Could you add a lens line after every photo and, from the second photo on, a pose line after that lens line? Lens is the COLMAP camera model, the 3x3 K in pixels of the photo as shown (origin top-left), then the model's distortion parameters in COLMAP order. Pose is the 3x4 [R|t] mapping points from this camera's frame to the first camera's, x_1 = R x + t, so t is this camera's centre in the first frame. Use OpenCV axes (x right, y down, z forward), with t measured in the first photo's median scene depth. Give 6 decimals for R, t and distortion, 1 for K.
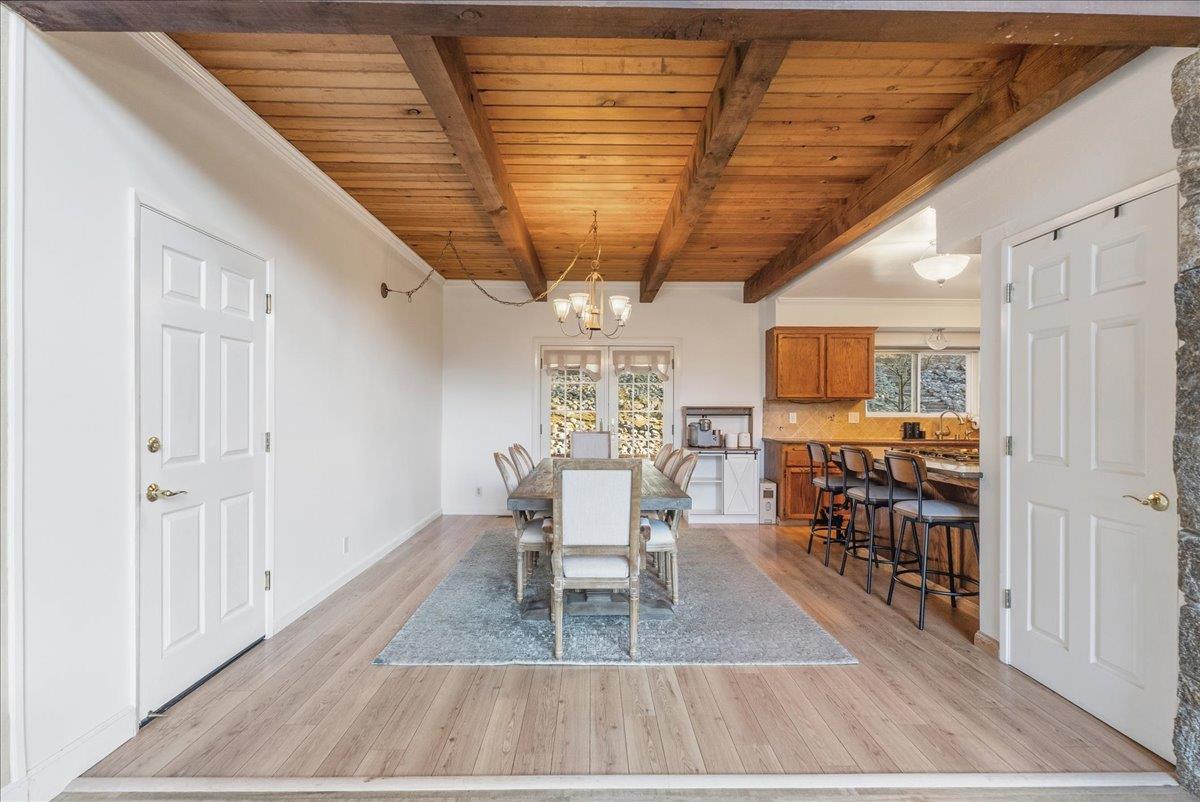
lens RADIAL K [[538.1, 0, 599.6], [0, 538.1, 409.1], [0, 0, 1]] dist [0.000249, -0.000368]
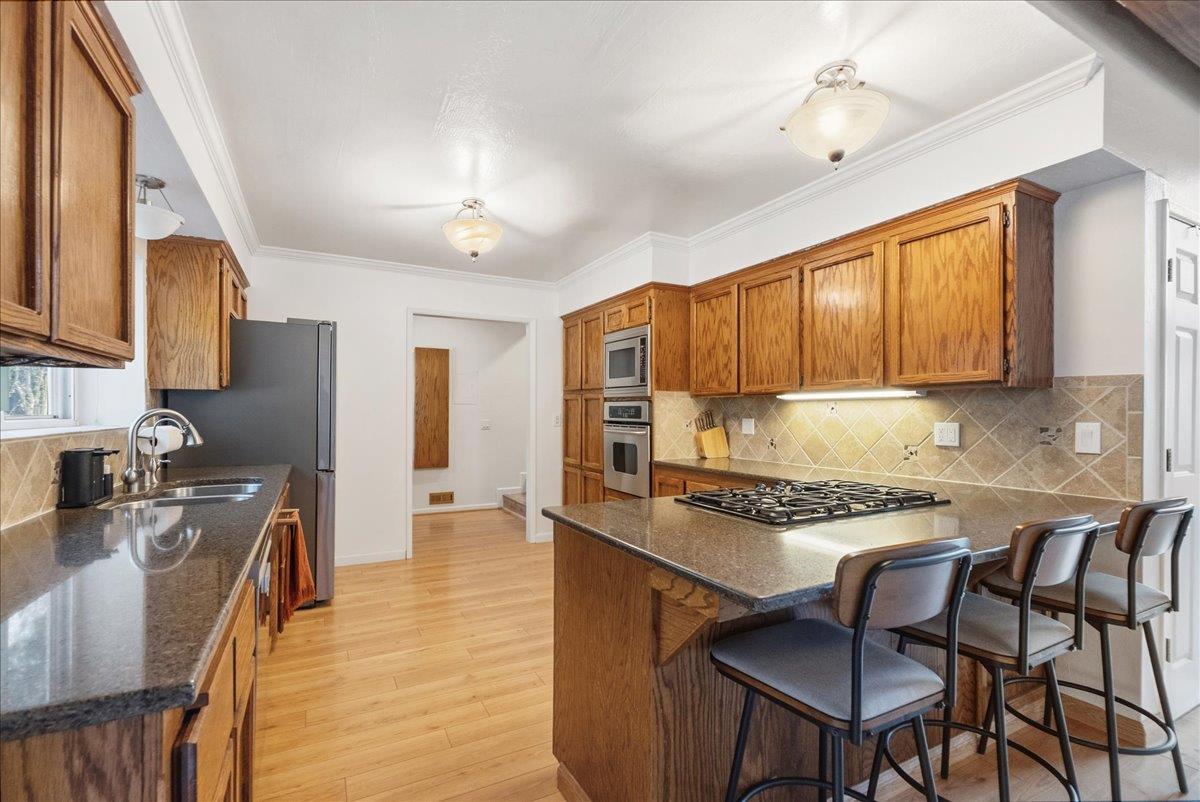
lens RADIAL K [[538.1, 0, 599.6], [0, 538.1, 409.1], [0, 0, 1]] dist [0.000249, -0.000368]
pose [[-0.457506, -0.002175, 0.889204, 0.185836], [-0.006236, 0.999980, -0.000762, -0.000597], [-0.889185, -0.005893, -0.457511, 0.916241]]
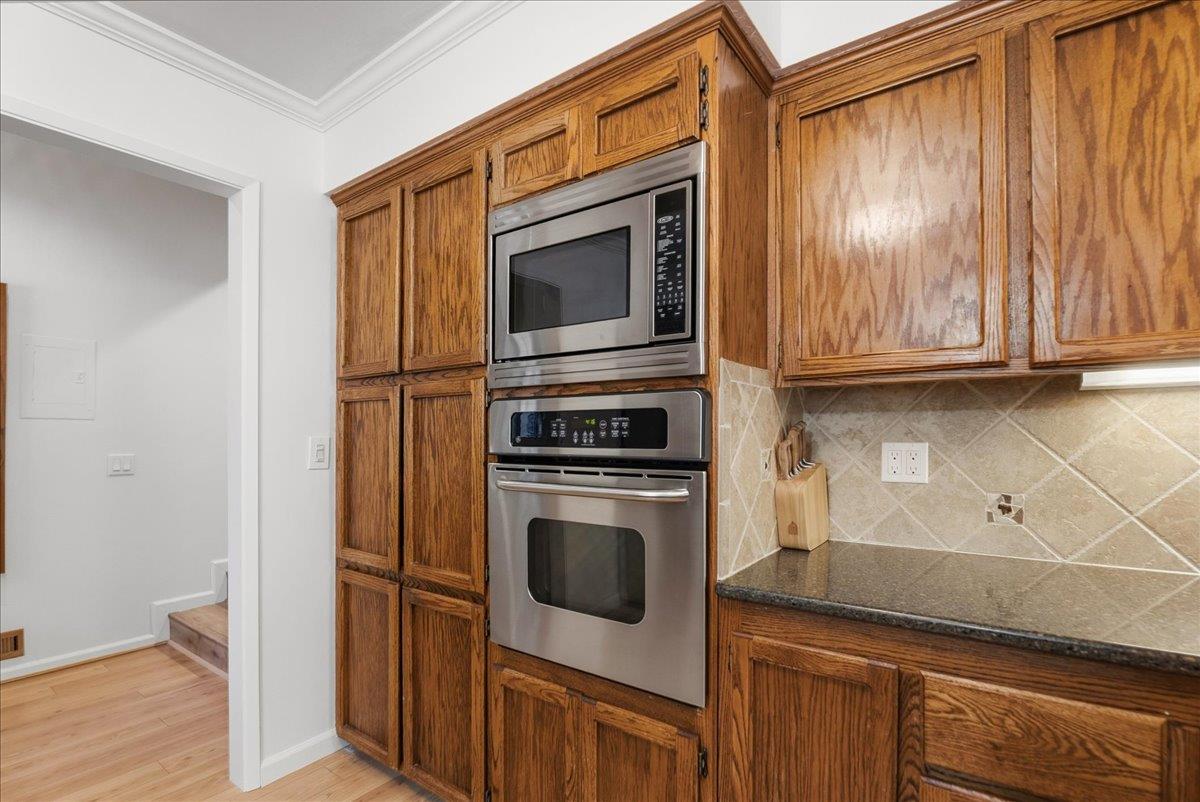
lens RADIAL K [[551.1, 0, 596.9], [0, 551.1, 430.1], [0, 0, 1]] dist [-0.020413, 0.000138]
pose [[-0.806073, 0.006164, 0.591784, 0.640933], [0.001029, 0.999959, -0.009014, 0.005280], [-0.591815, -0.006657, -0.806046, 0.756237]]
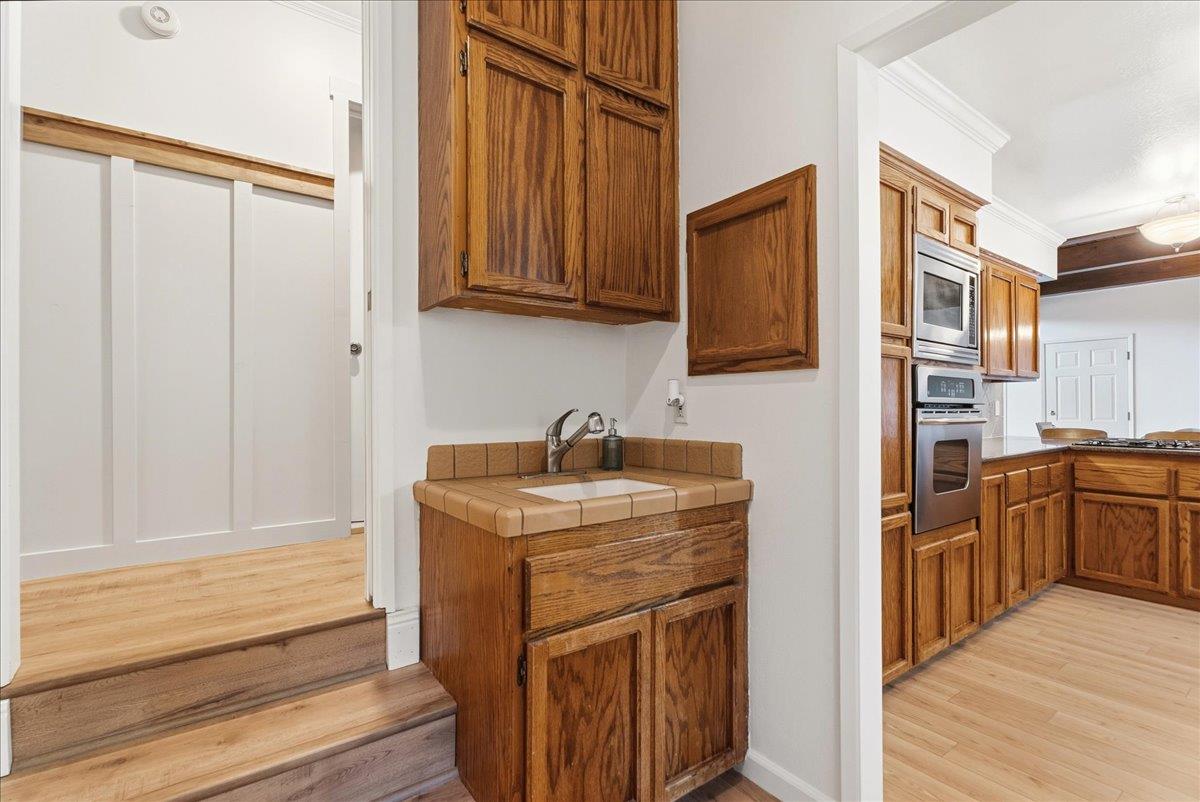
lens RADIAL K [[545.3, 0, 606.1], [0, 545.3, 400.3], [0, 0, 1]] dist [-0.000928, -0.000169]
pose [[-0.814875, -0.012085, -0.579511, 1.232226], [-0.001557, 0.999825, -0.018661, 0.020237], [0.579635, -0.014304, -0.814751, 0.755766]]
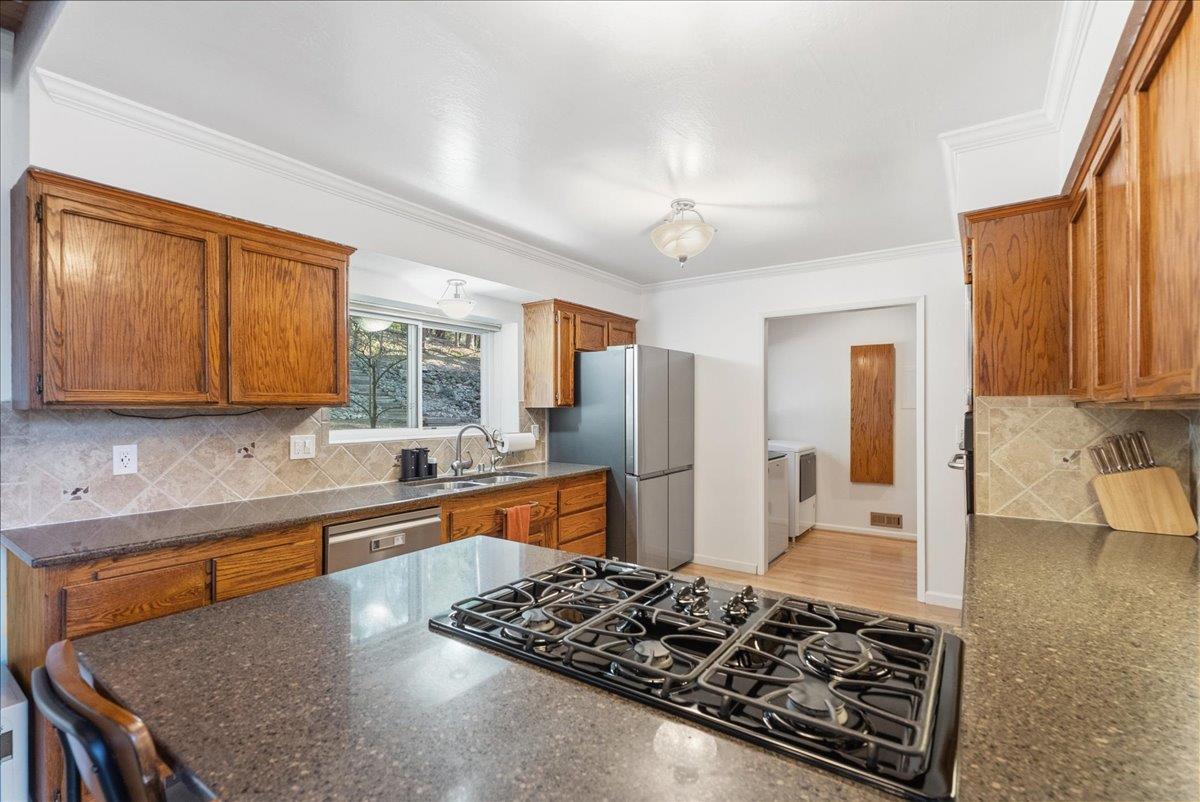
lens RADIAL K [[538.1, 0, 599.6], [0, 538.1, 409.1], [0, 0, 1]] dist [0.000249, -0.000368]
pose [[0.583877, -0.008528, 0.811798, 0.264485], [0.004930, 0.999964, 0.006958, -0.018289], [-0.811827, -0.000060, 0.583898, 0.561016]]
